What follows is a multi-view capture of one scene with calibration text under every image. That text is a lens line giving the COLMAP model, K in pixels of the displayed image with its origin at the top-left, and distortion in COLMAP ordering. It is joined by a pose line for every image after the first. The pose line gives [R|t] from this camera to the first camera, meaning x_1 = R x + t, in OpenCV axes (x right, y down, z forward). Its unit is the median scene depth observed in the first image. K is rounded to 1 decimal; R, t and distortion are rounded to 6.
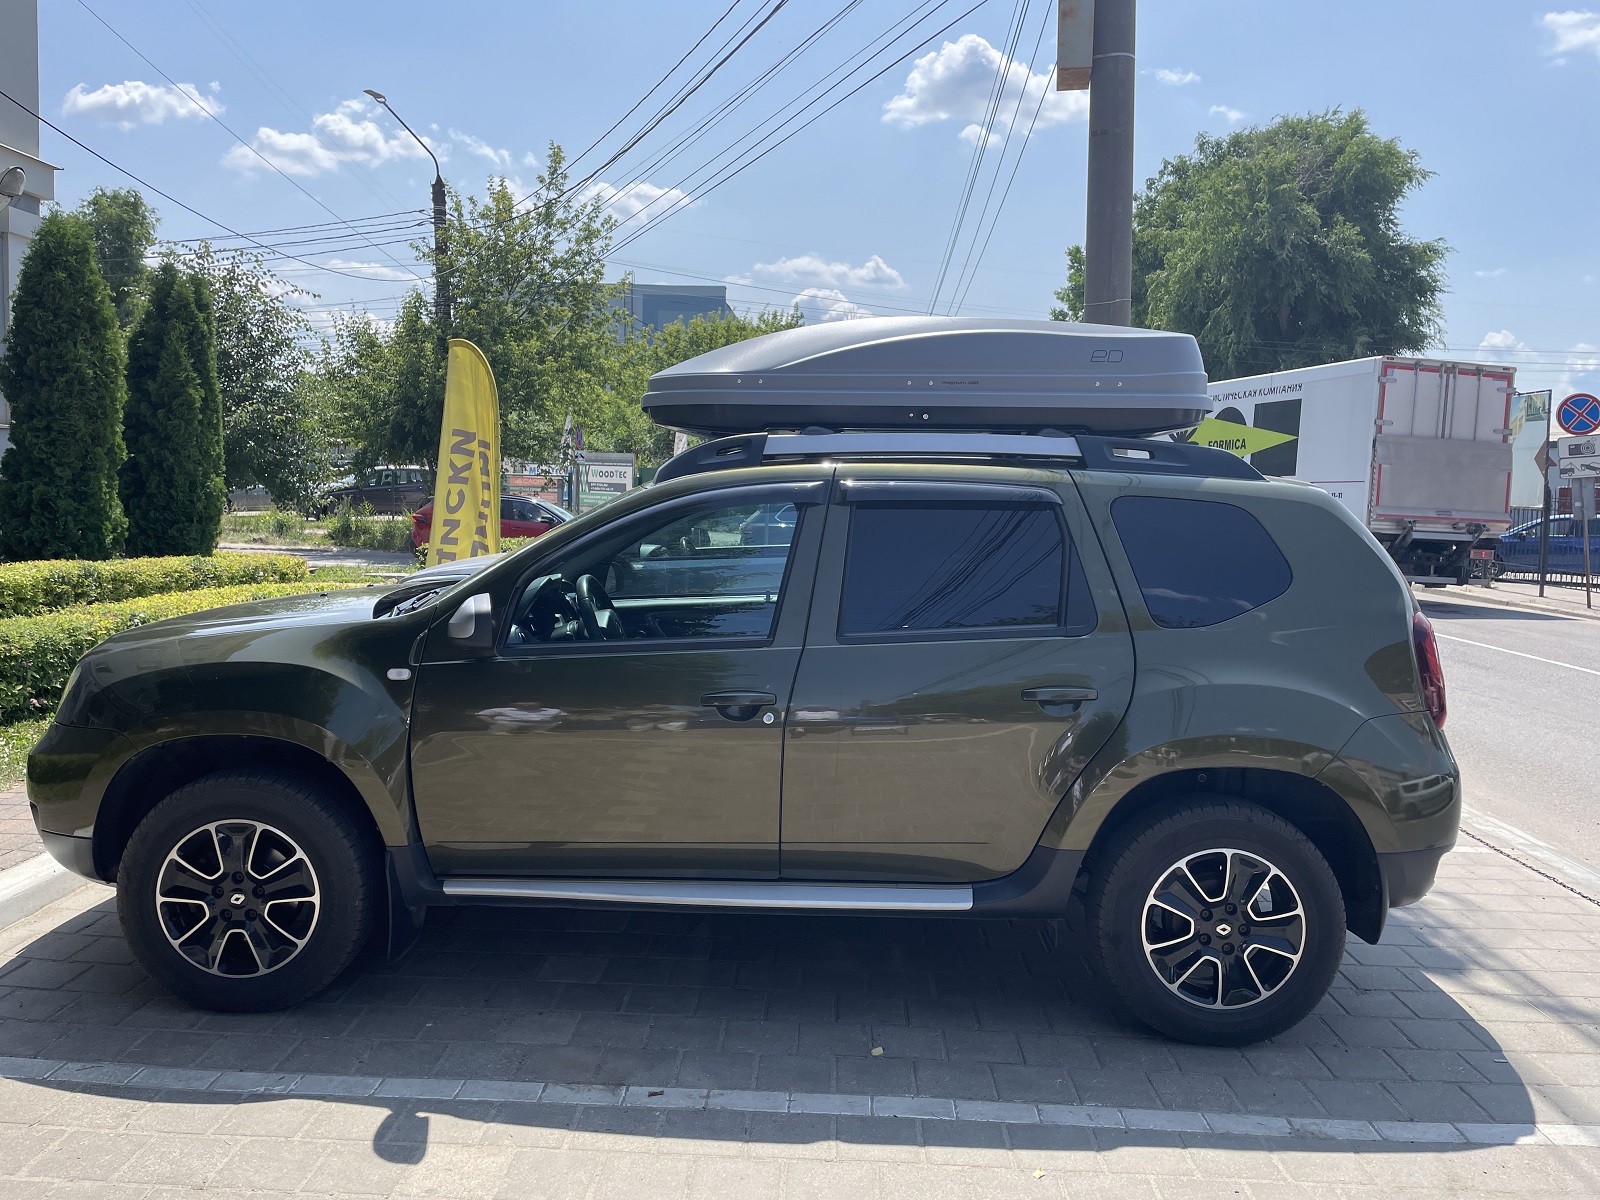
lens RADIAL K [[1208.9, 0, 800.0], [0, 1208.9, 600.0], [0, 0, 1]] dist [0.082619, -0.109791]
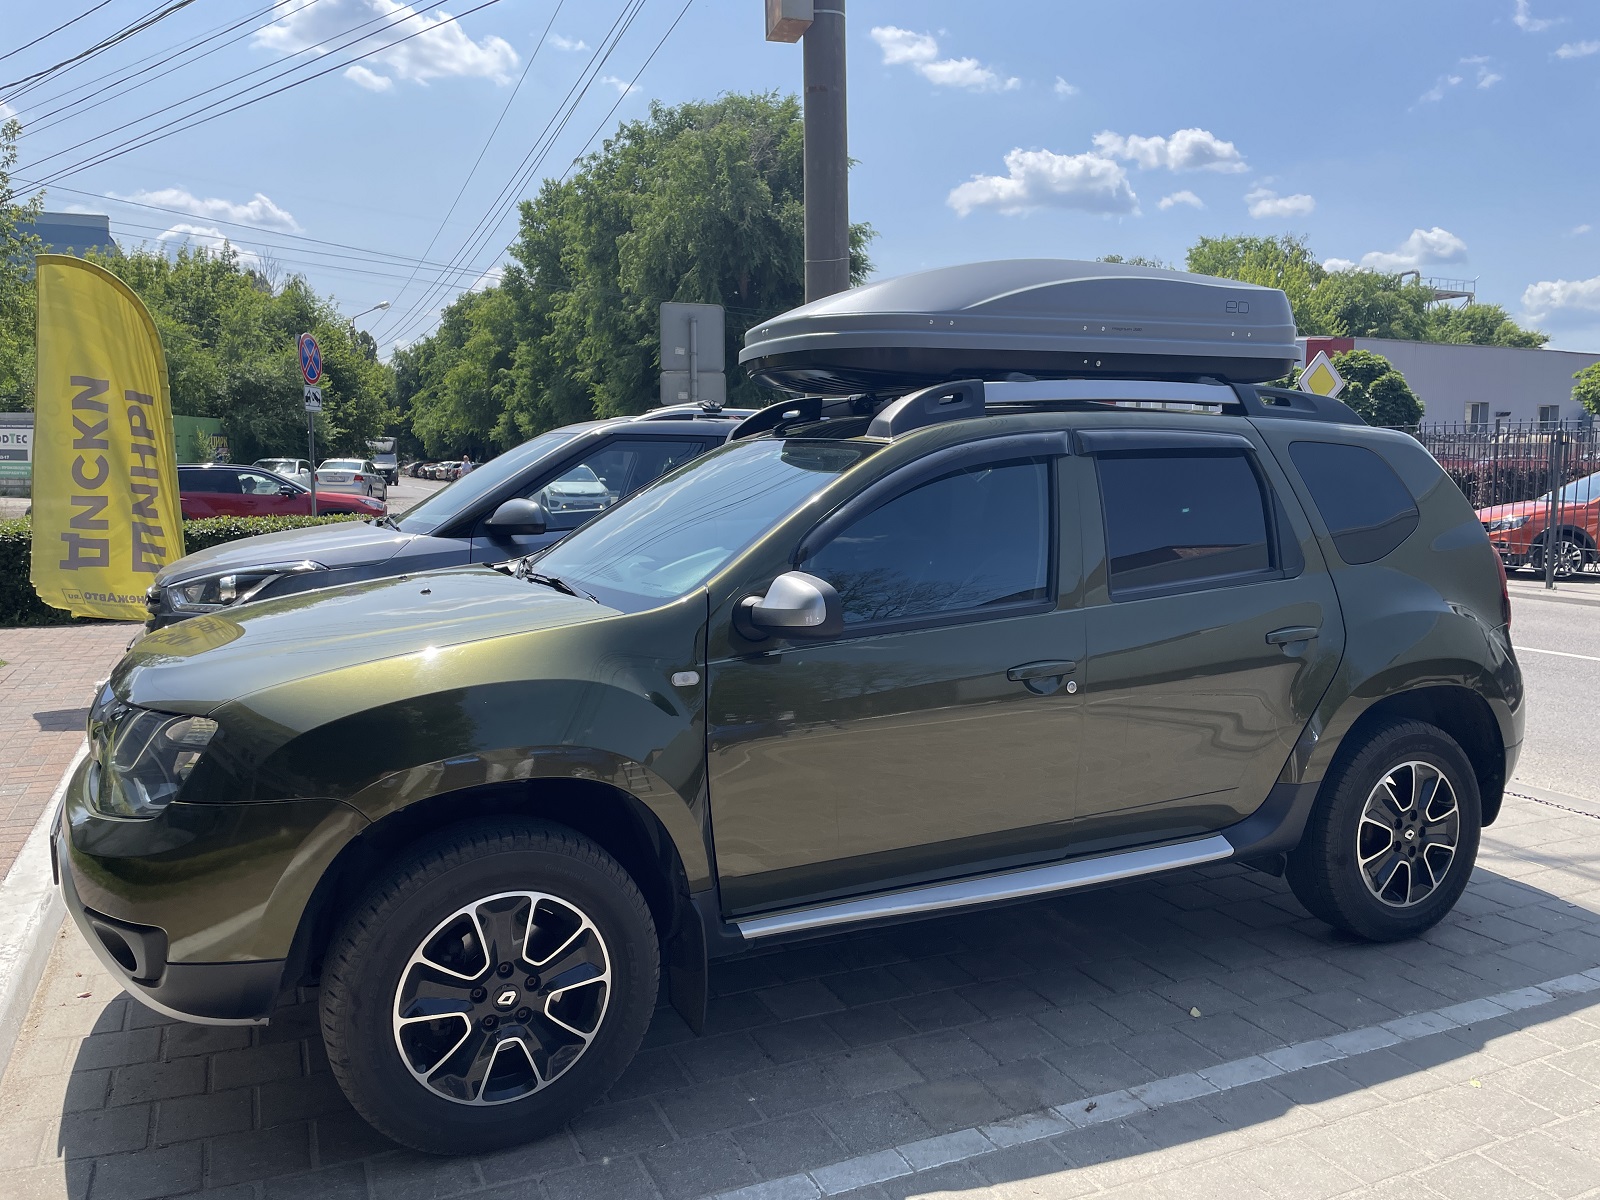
lens RADIAL K [[1208.9, 0, 800.0], [0, 1208.9, 600.0], [0, 0, 1]] dist [0.082619, -0.109791]
pose [[0.894963, -0.071722, 0.440337, -0.608450], [0.057735, 0.997313, 0.045097, -0.022418], [-0.442388, -0.014937, 0.896699, 0.253354]]
